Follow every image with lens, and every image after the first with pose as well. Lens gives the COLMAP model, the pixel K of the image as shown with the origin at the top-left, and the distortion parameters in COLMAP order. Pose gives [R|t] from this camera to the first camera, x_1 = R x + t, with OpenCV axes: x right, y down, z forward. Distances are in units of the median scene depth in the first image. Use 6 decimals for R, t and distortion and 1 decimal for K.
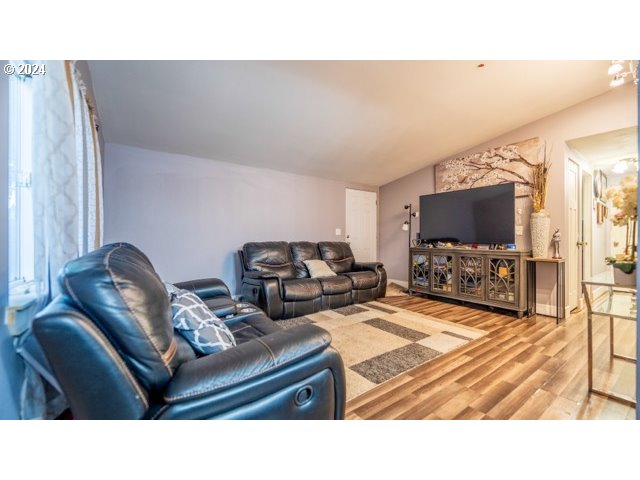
lens RADIAL K [[270.5, 0, 320.9], [0, 270.5, 238.2], [0, 0, 1]] dist [0.001729, 0.000118]
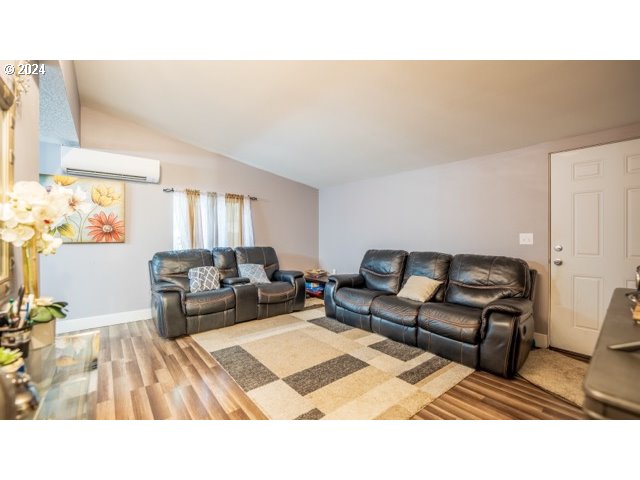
lens RADIAL K [[270.5, 0, 320.9], [0, 270.5, 238.2], [0, 0, 1]] dist [0.001729, 0.000118]
pose [[0.038709, 0.013068, -0.999165, 1.217670], [0.006019, 0.999893, 0.013311, -0.069940], [0.999232, -0.006529, 0.038626, 1.117760]]
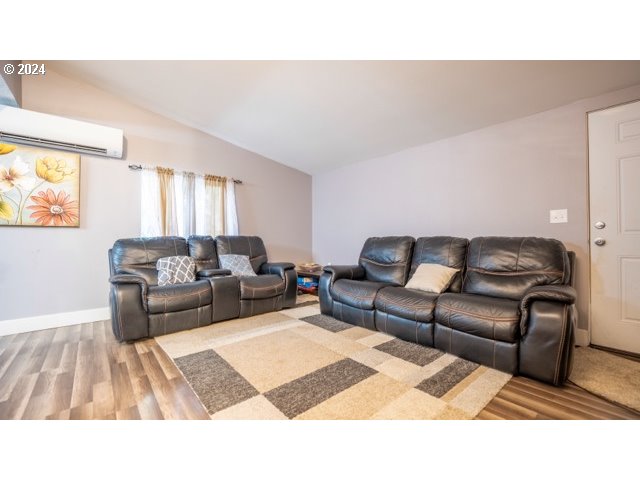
lens RADIAL K [[264.4, 0, 322.8], [0, 264.4, 238.9], [0, 0, 1]] dist [-0.001786, -0.000307]
pose [[0.070236, -0.001537, -0.997529, 0.989488], [0.009251, 0.999957, -0.000889, 0.025210], [0.997487, -0.009166, 0.070248, 1.124776]]
